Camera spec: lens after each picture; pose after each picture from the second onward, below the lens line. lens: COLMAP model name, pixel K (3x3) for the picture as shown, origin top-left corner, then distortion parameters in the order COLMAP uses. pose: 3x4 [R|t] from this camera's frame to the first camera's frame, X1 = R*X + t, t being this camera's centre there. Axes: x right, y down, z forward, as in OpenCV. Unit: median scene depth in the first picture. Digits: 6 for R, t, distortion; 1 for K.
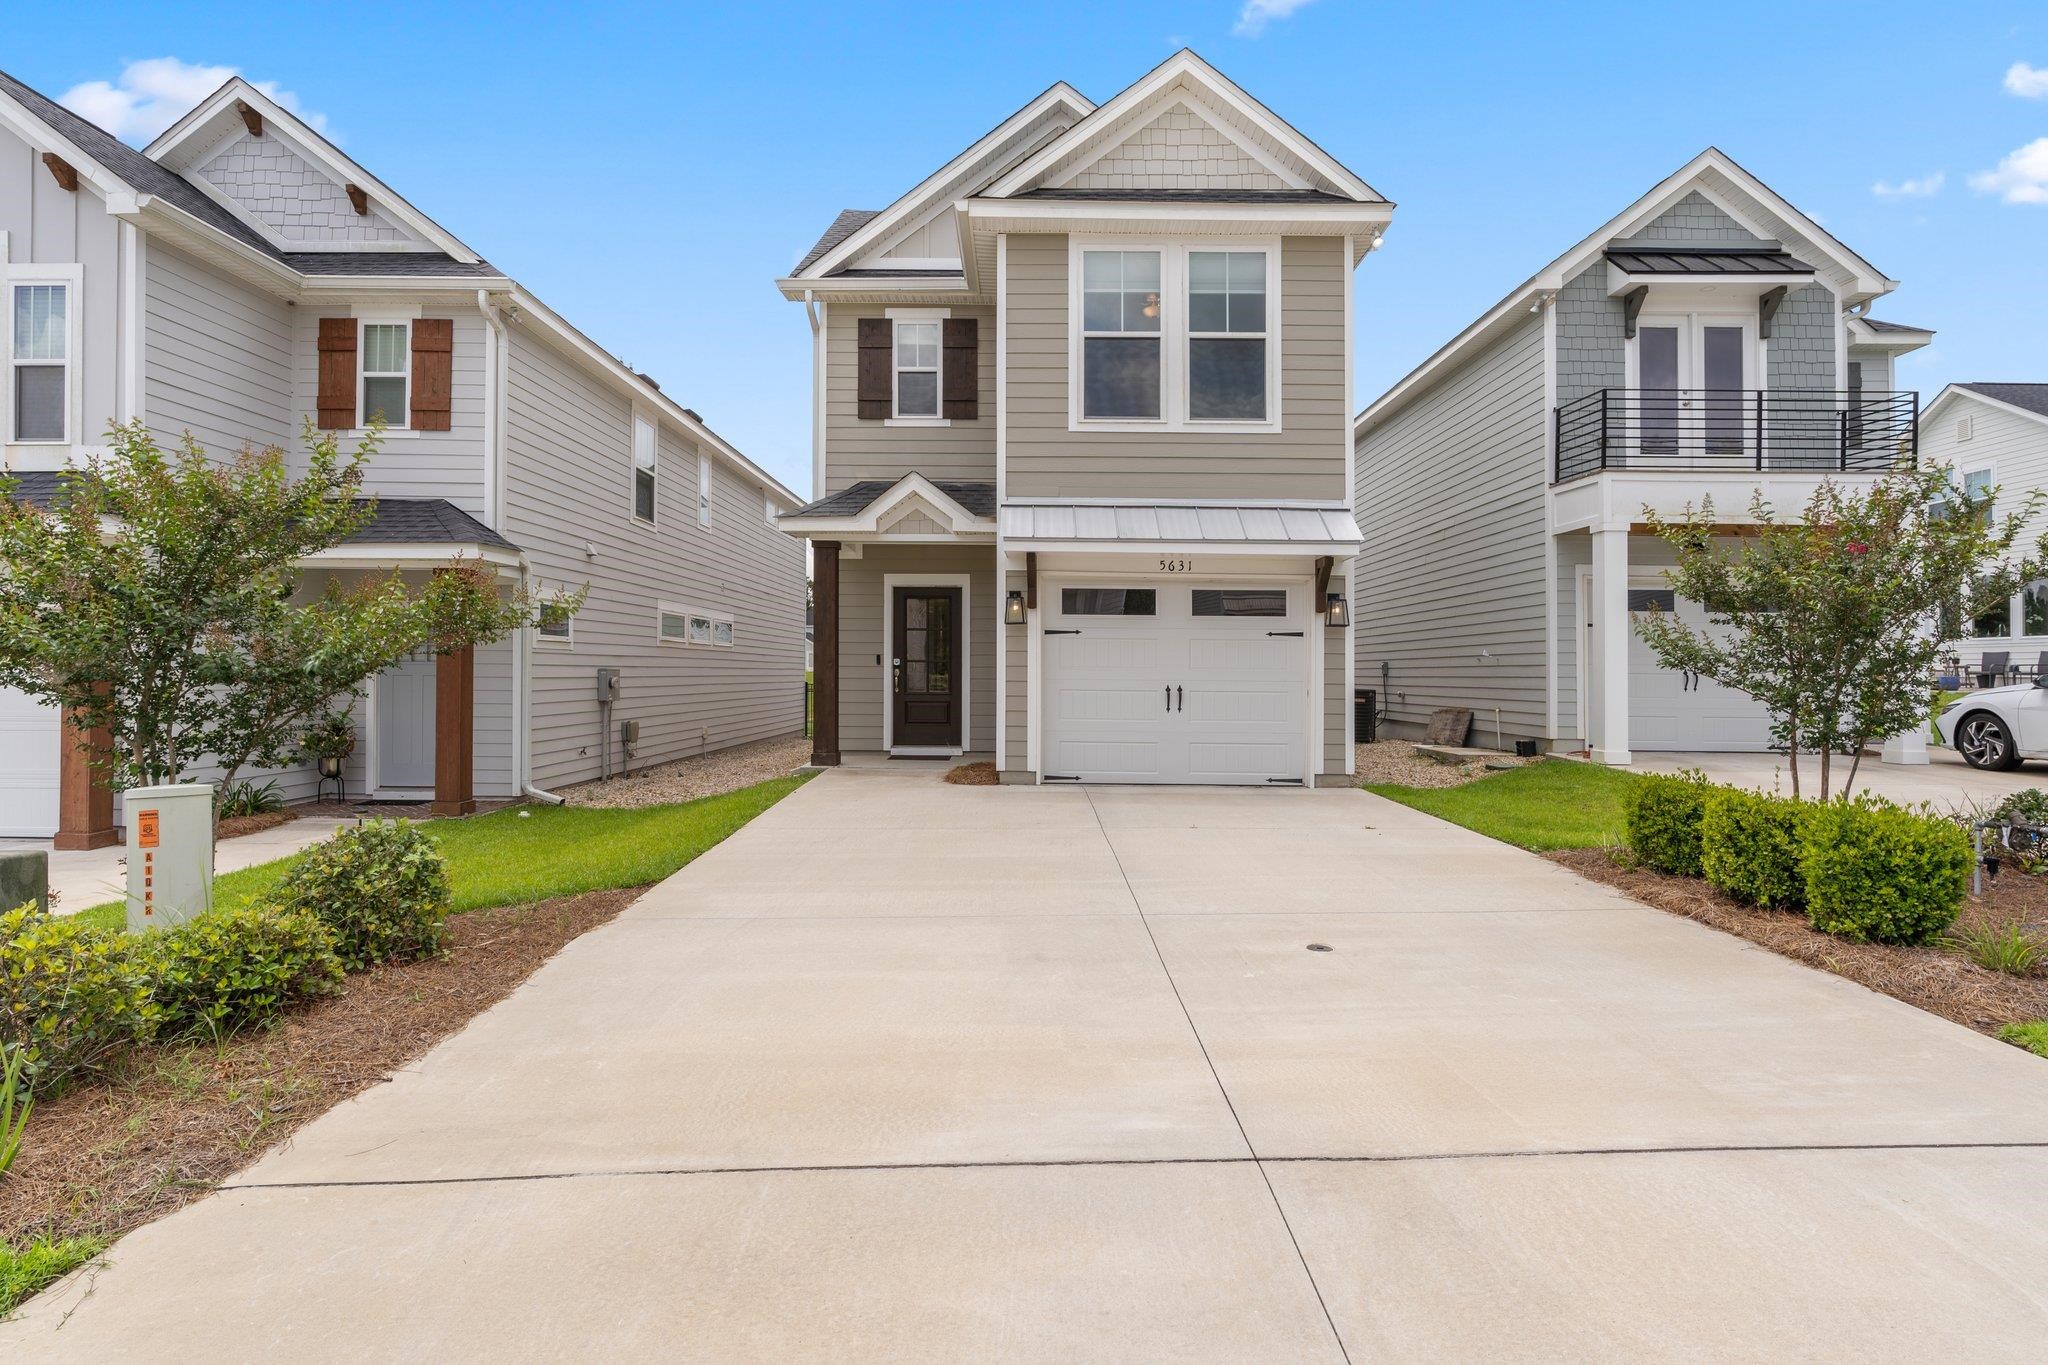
lens RADIAL K [[1037.1, 0, 1024.0], [0, 1037.1, 682.5], [0, 0, 1]] dist [-0.005588, 0.000745]
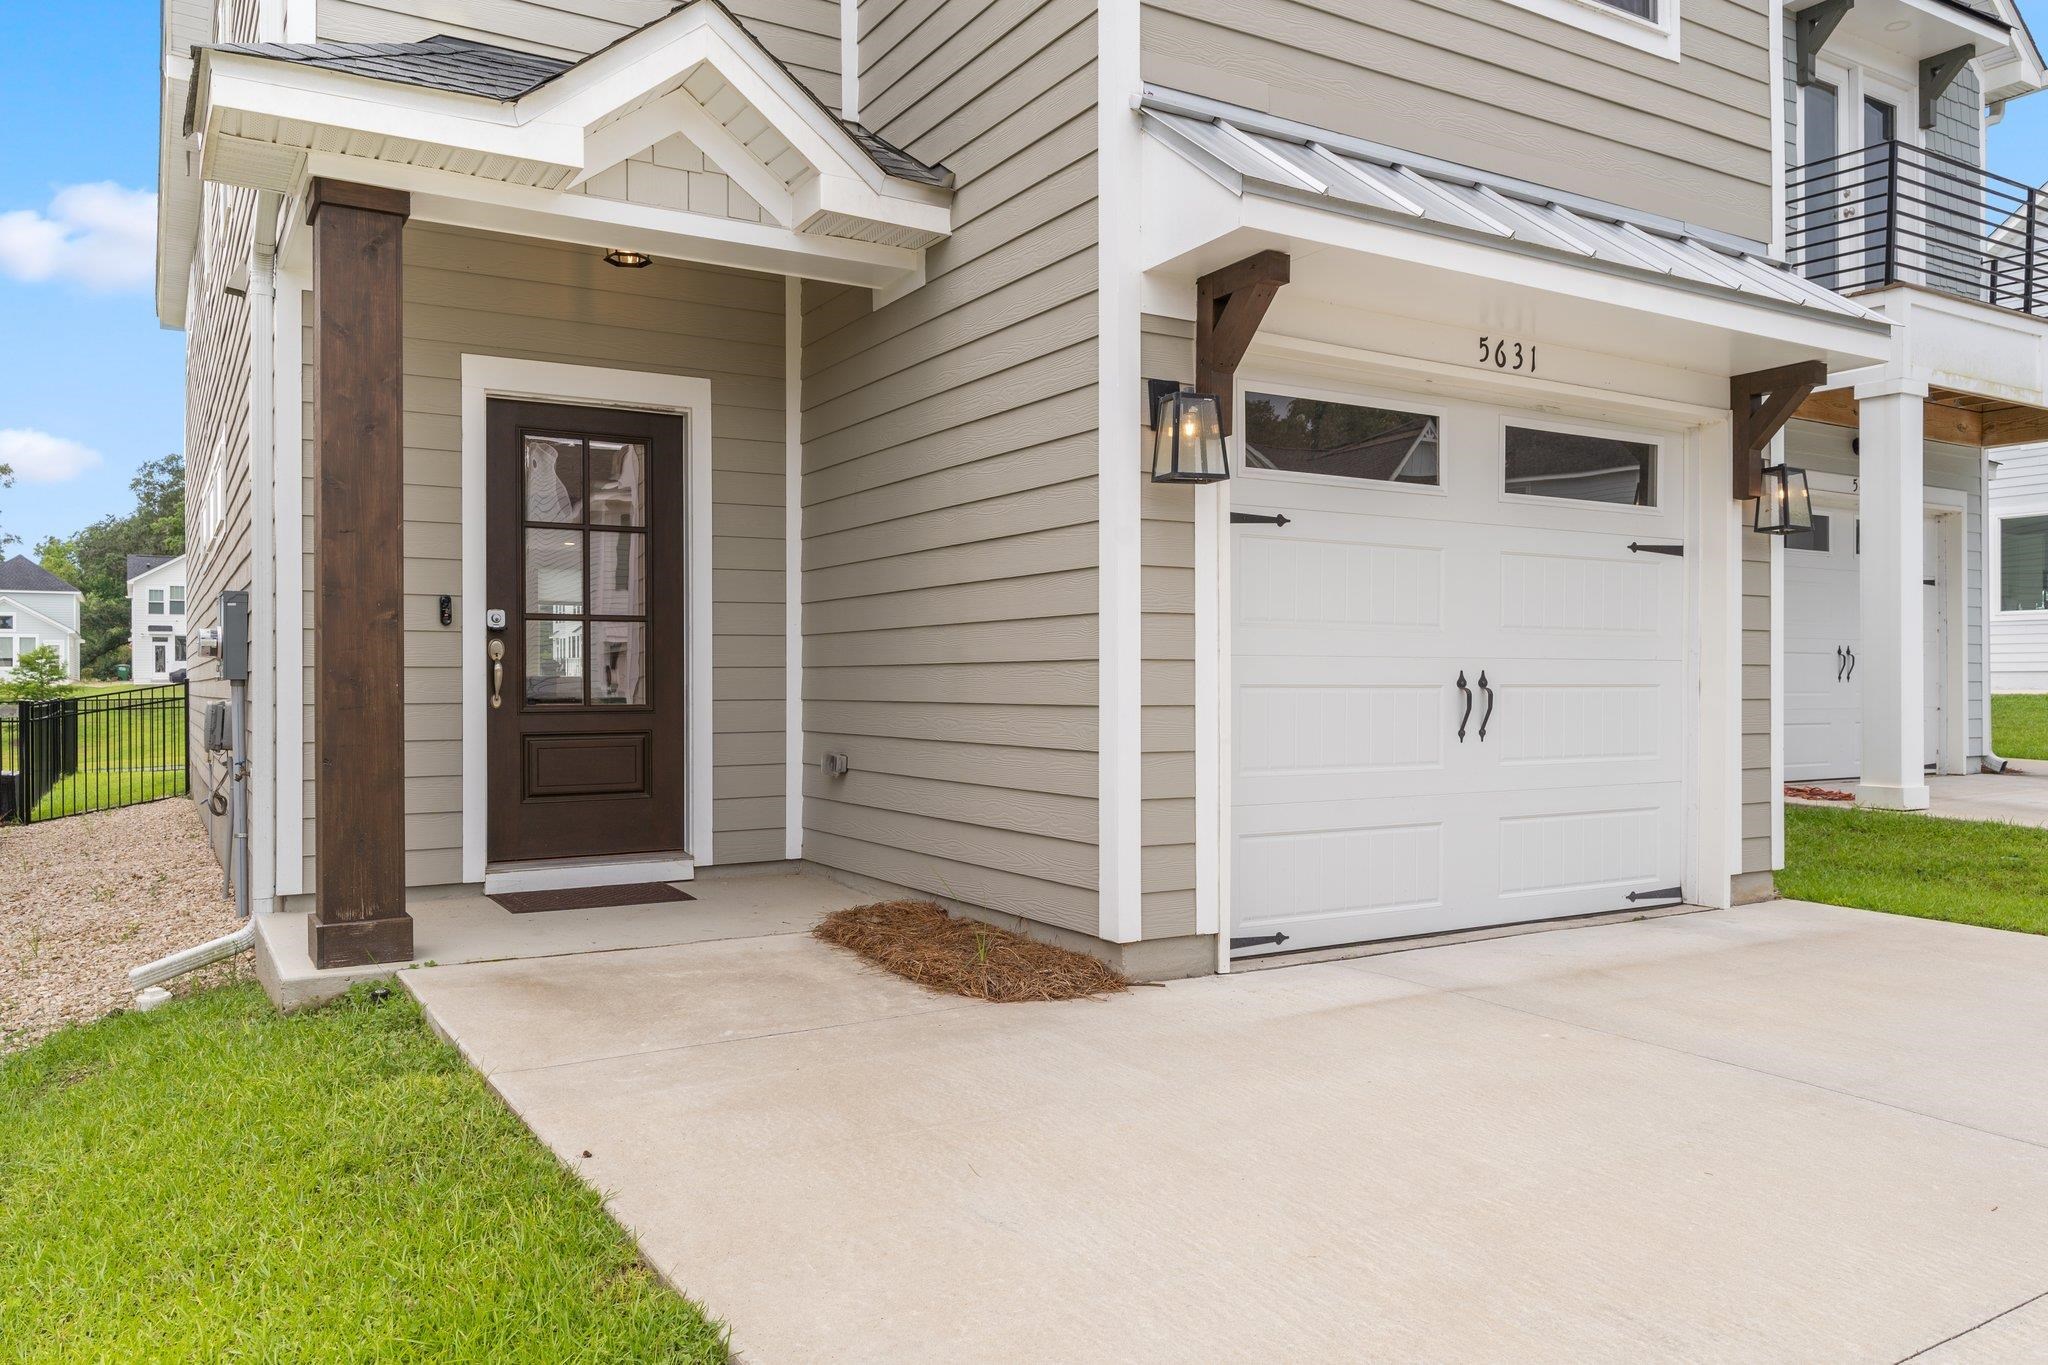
lens RADIAL K [[1459.0, 0, 1024.0], [0, 1459.0, 682.5], [0, 0, 1]] dist [0.001113, 0.000837]
pose [[0.855442, -0.009981, 0.517802, -0.277100], [0.014472, 0.999885, -0.004636, 0.007170], [-0.517696, 0.011460, 0.855488, 0.624622]]
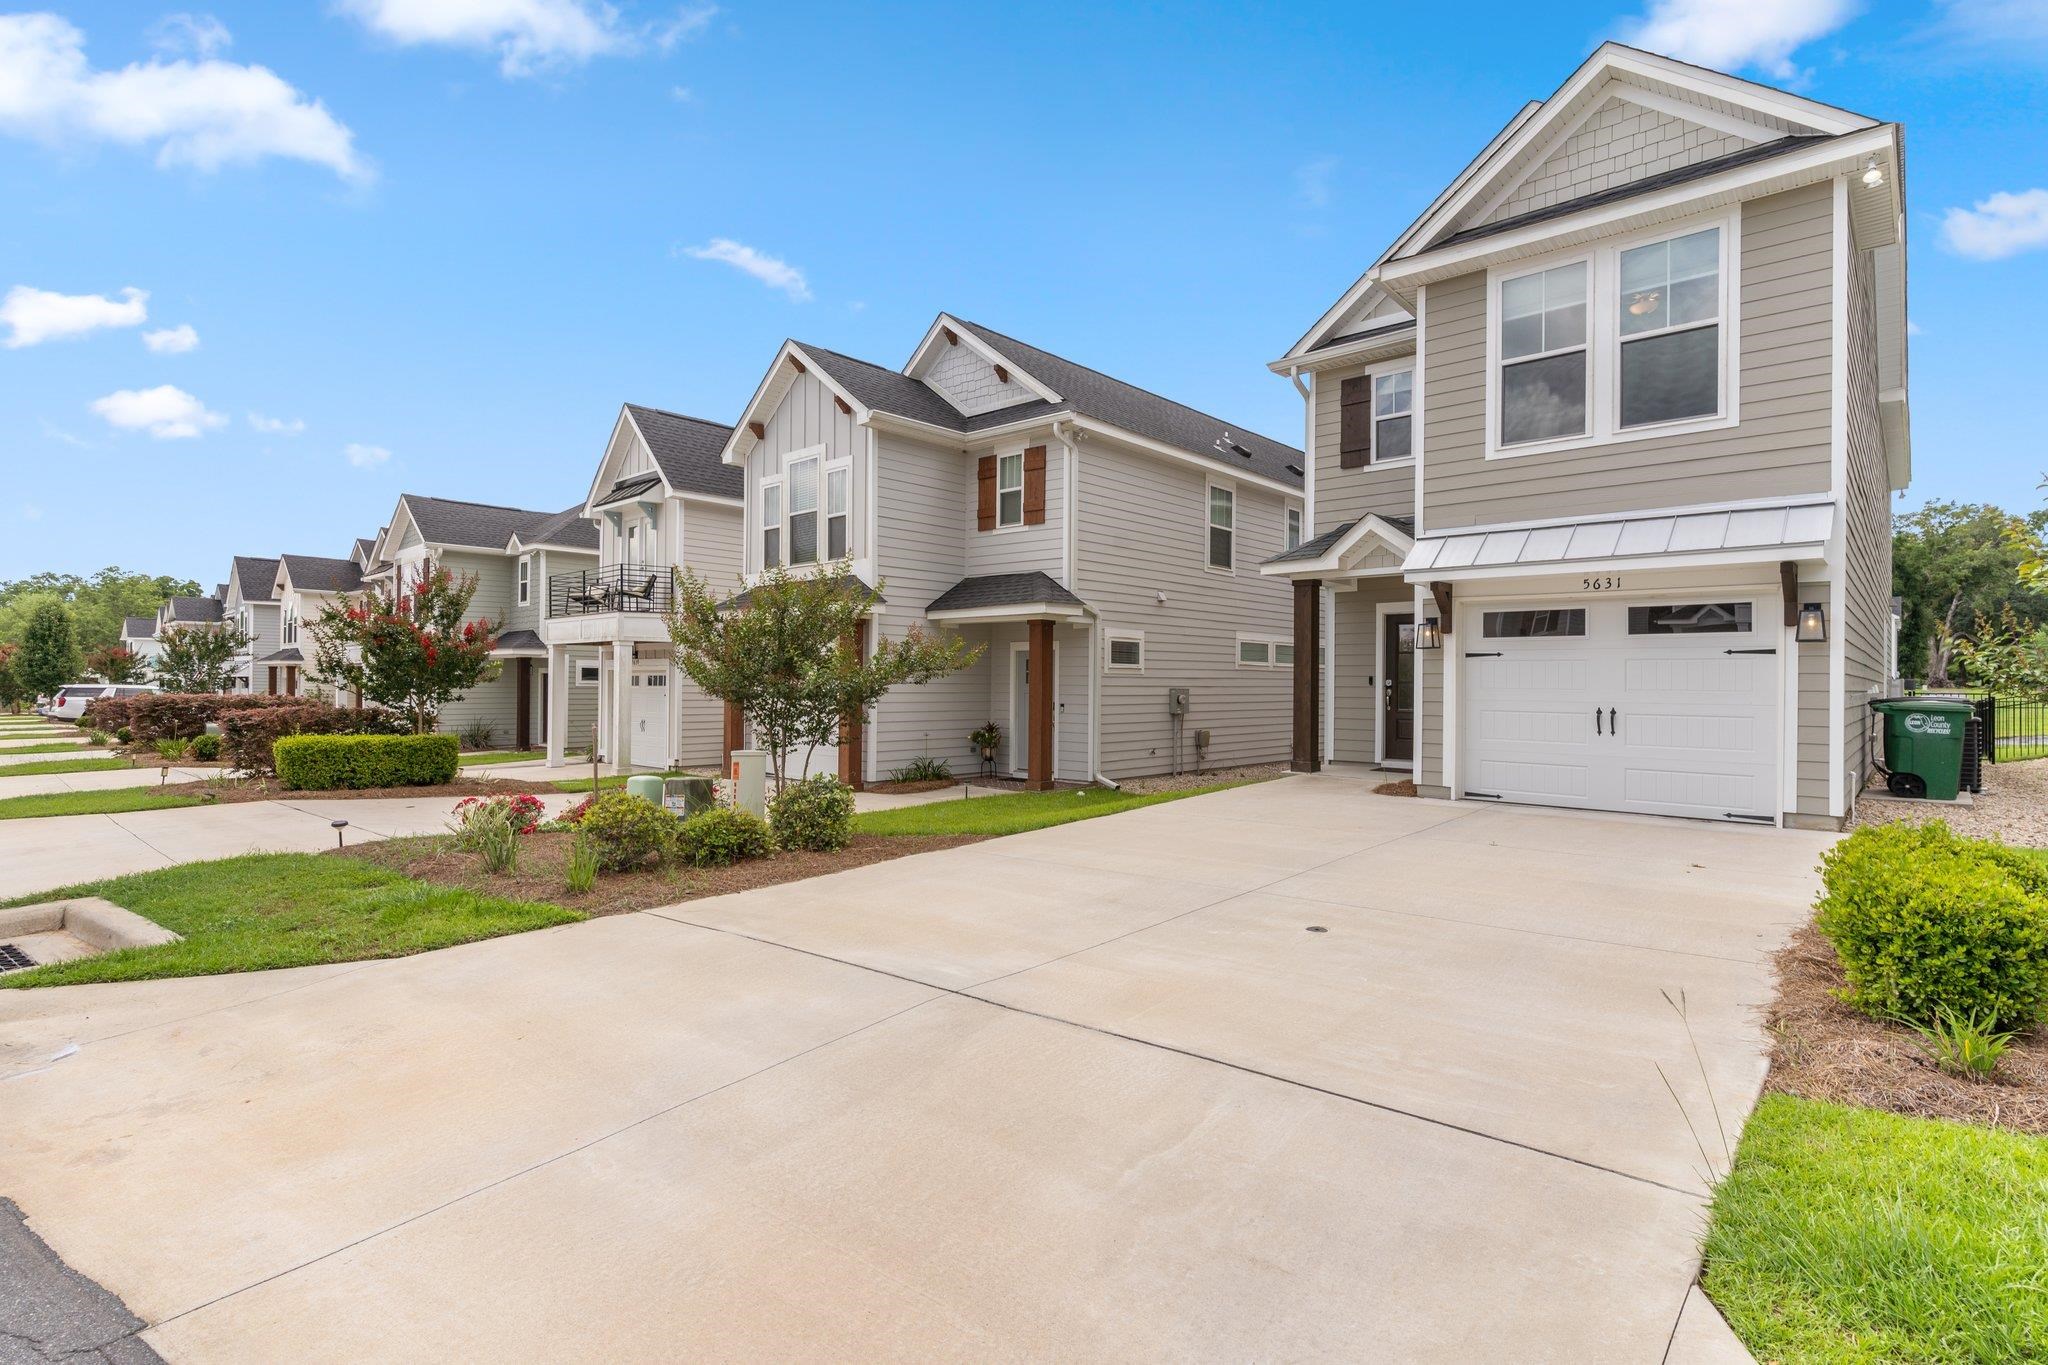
lens RADIAL K [[969.7, 0, 1042.8], [0, 969.7, 705.7], [0, 0, 1]] dist [0.003441, 0.000800]
pose [[0.758499, 0.012902, -0.651546, 0.334964], [-0.008037, 0.999913, 0.010444, -0.004306], [0.651625, -0.002686, 0.758537, -0.022342]]
